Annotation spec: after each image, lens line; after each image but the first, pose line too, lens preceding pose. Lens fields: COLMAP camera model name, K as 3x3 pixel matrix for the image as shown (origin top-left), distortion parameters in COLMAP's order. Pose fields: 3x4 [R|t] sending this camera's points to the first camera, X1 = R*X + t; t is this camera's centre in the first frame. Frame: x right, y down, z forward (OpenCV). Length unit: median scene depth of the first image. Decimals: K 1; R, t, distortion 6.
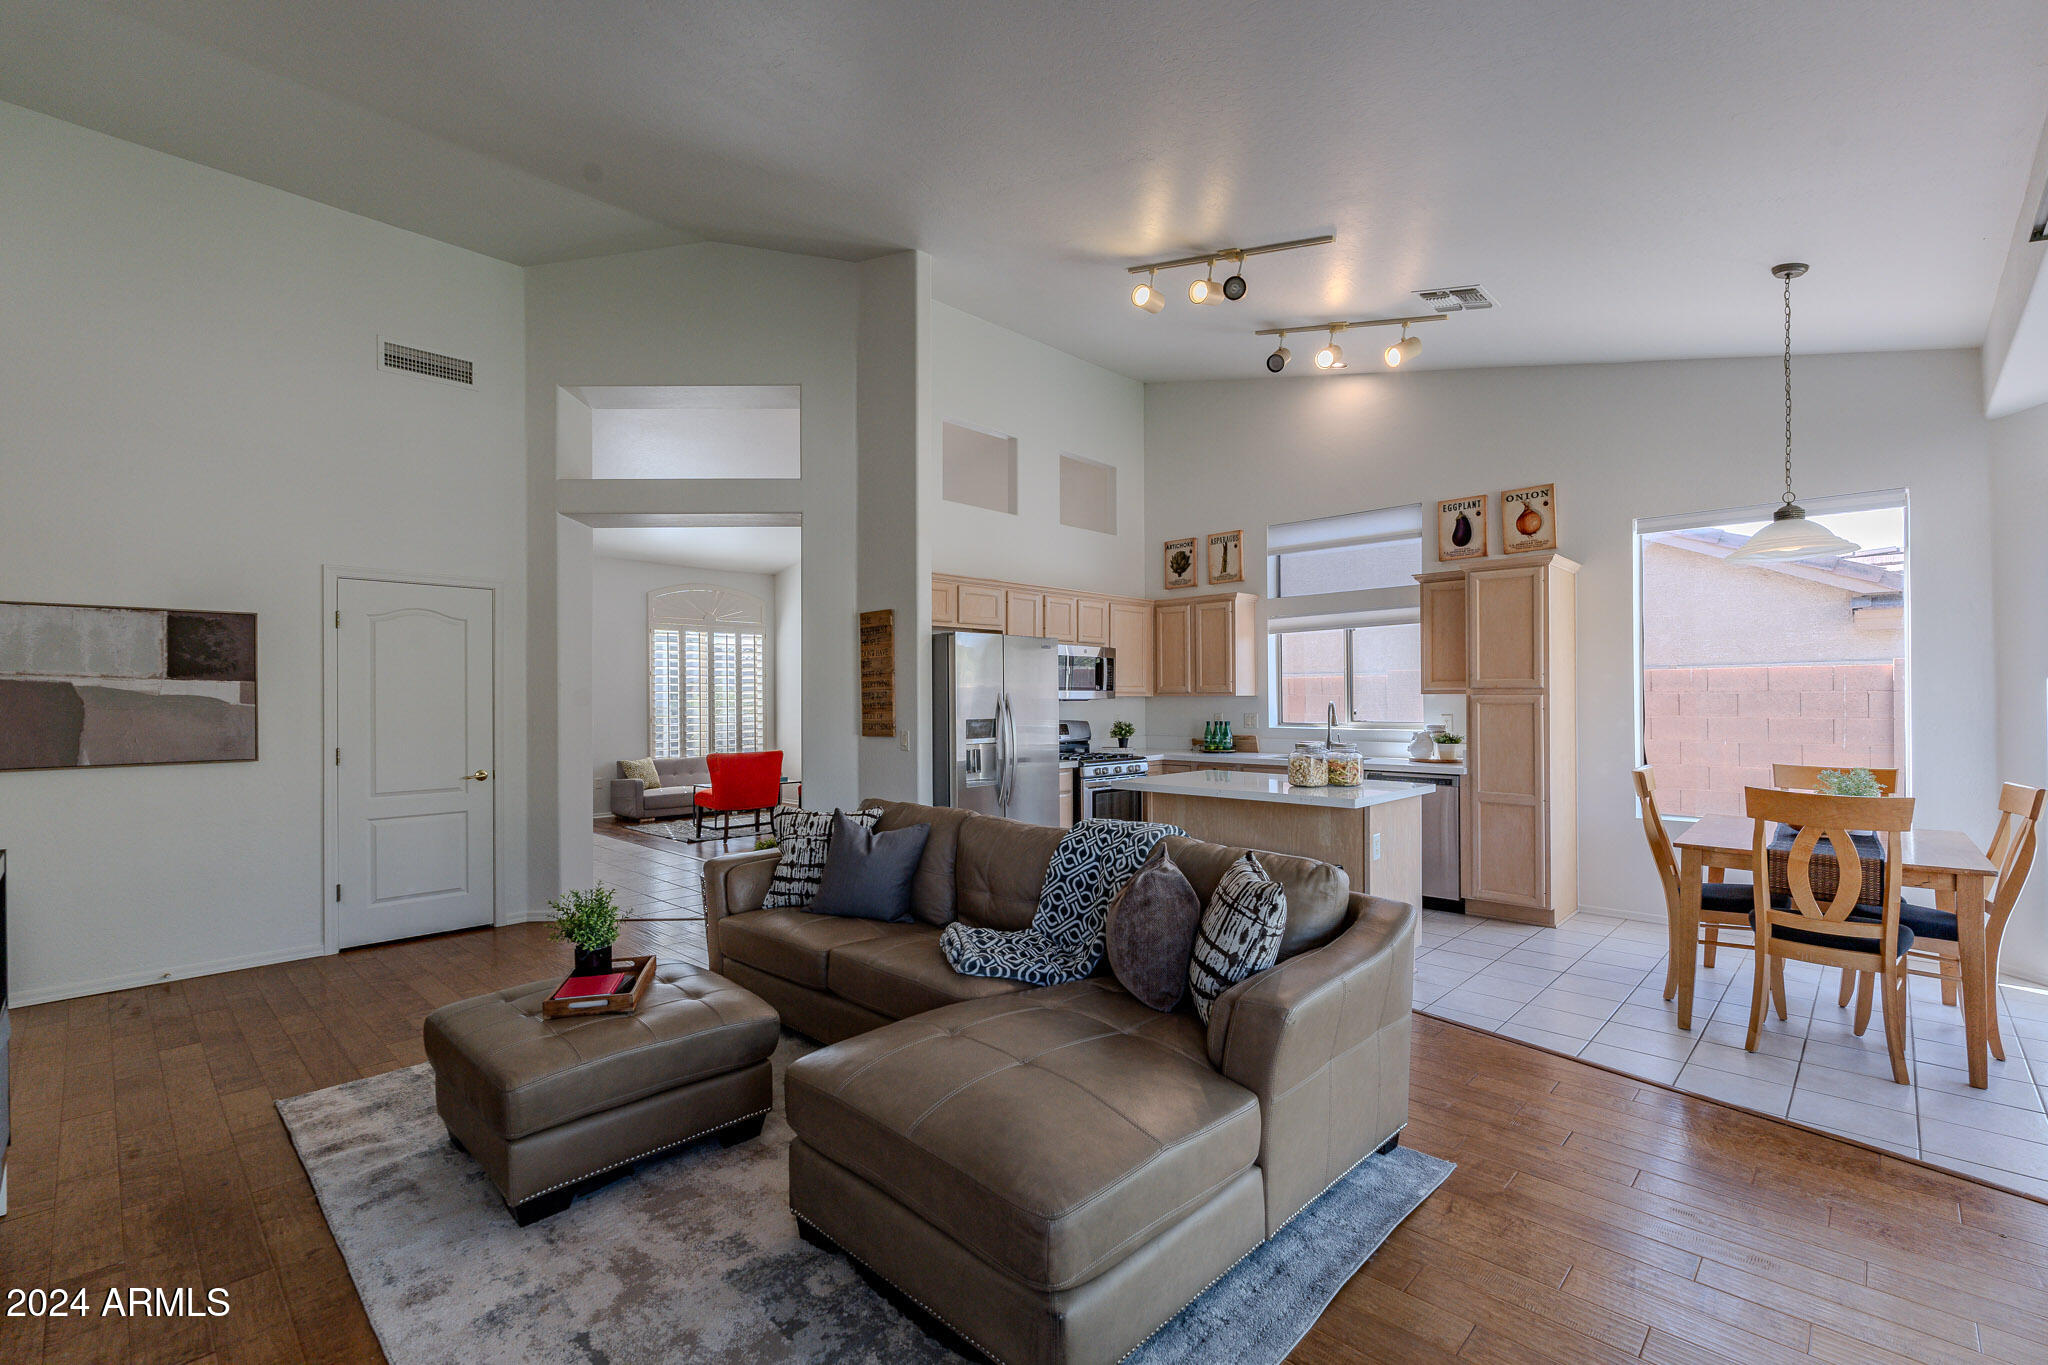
lens RADIAL K [[907.4, 0, 1023.9], [0, 907.4, 694.1], [0, 0, 1]] dist [-0.000625, 0.000072]
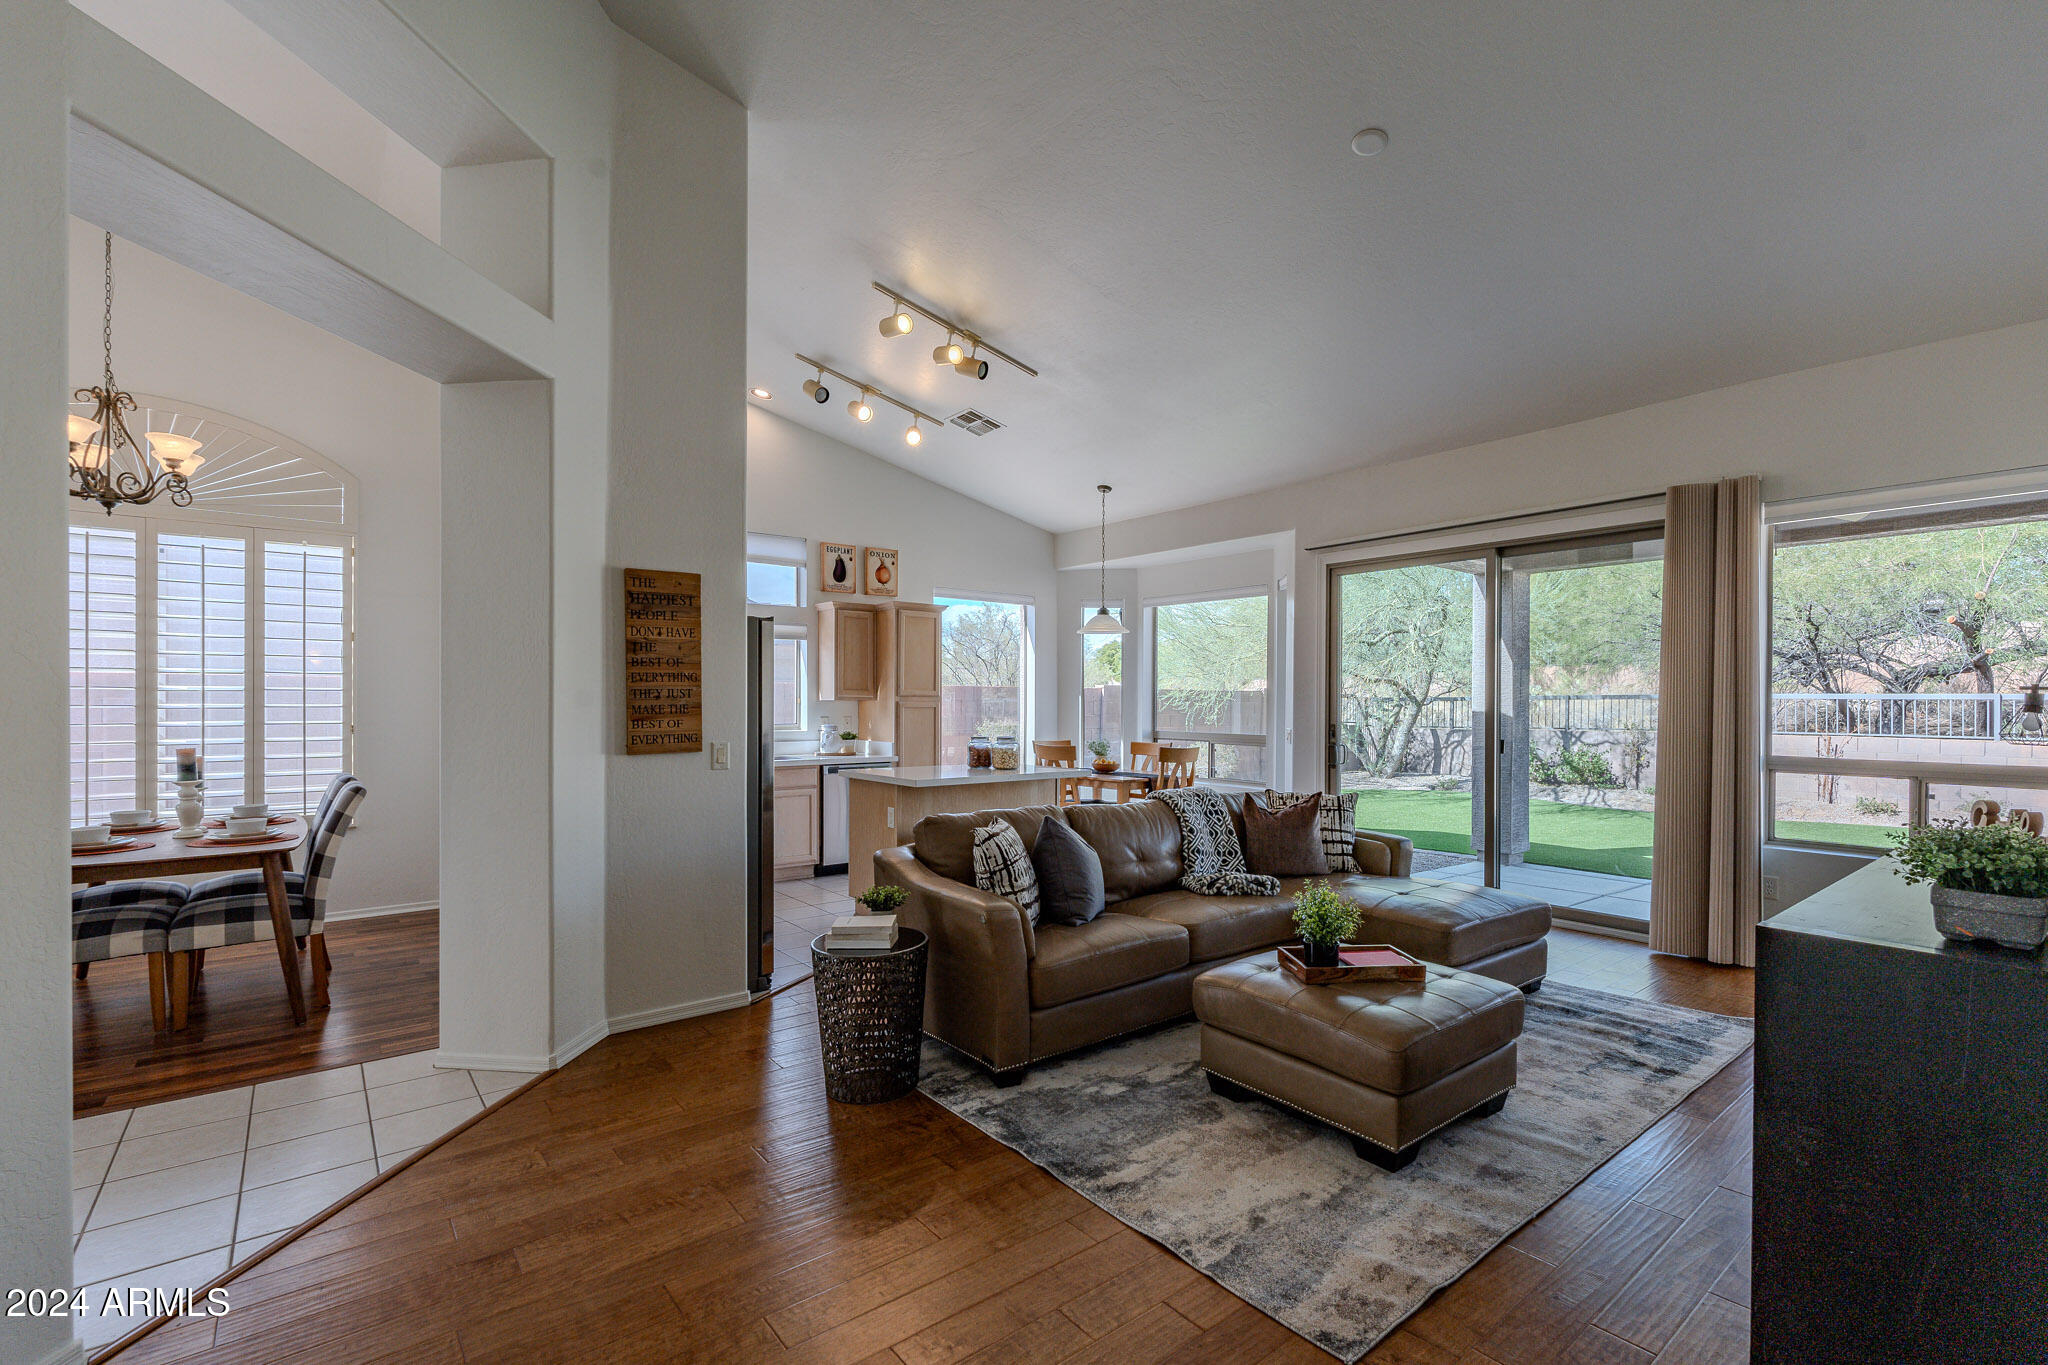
lens RADIAL K [[924.6, 0, 1030.2], [0, 924.6, 701.6], [0, 0, 1]] dist [0.000227, -0.000306]
pose [[0.130147, 0.008189, 0.991461, -0.740898], [-0.005644, 0.999956, -0.007518, 0.009854], [-0.991479, -0.004617, 0.130187, 0.565671]]
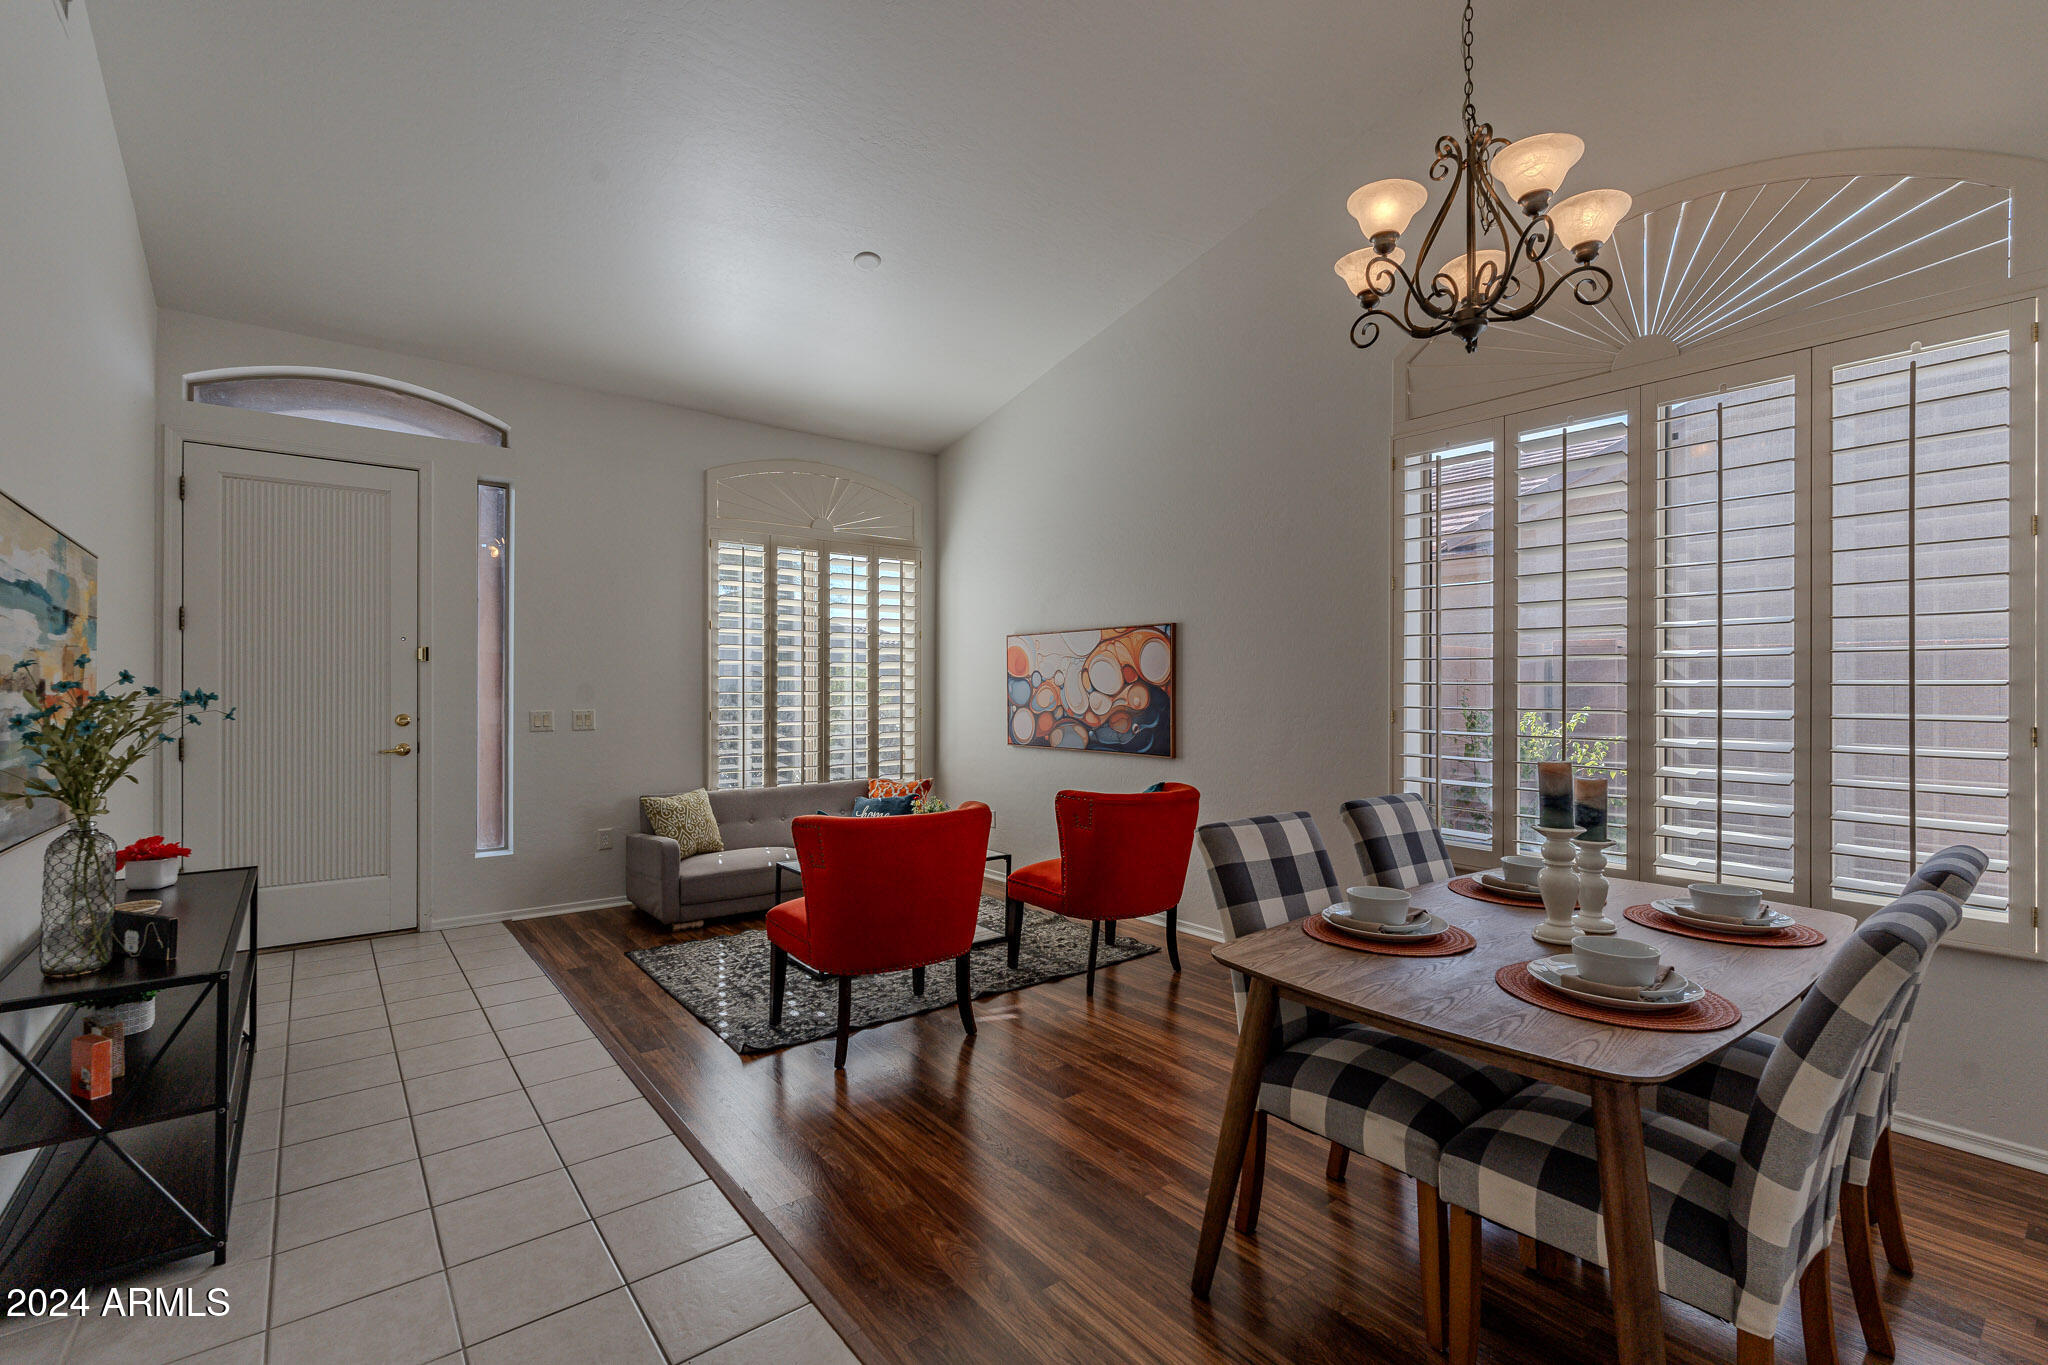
lens RADIAL K [[887.4, 0, 1027.8], [0, 887.4, 688.7], [0, 0, 1]] dist [-0.002162, -0.000613]
pose [[0.992632, 0.010424, -0.120719, -0.301218], [-0.009664, 0.999930, 0.006876, 0.015123], [0.120782, -0.005659, 0.992663, 0.922359]]
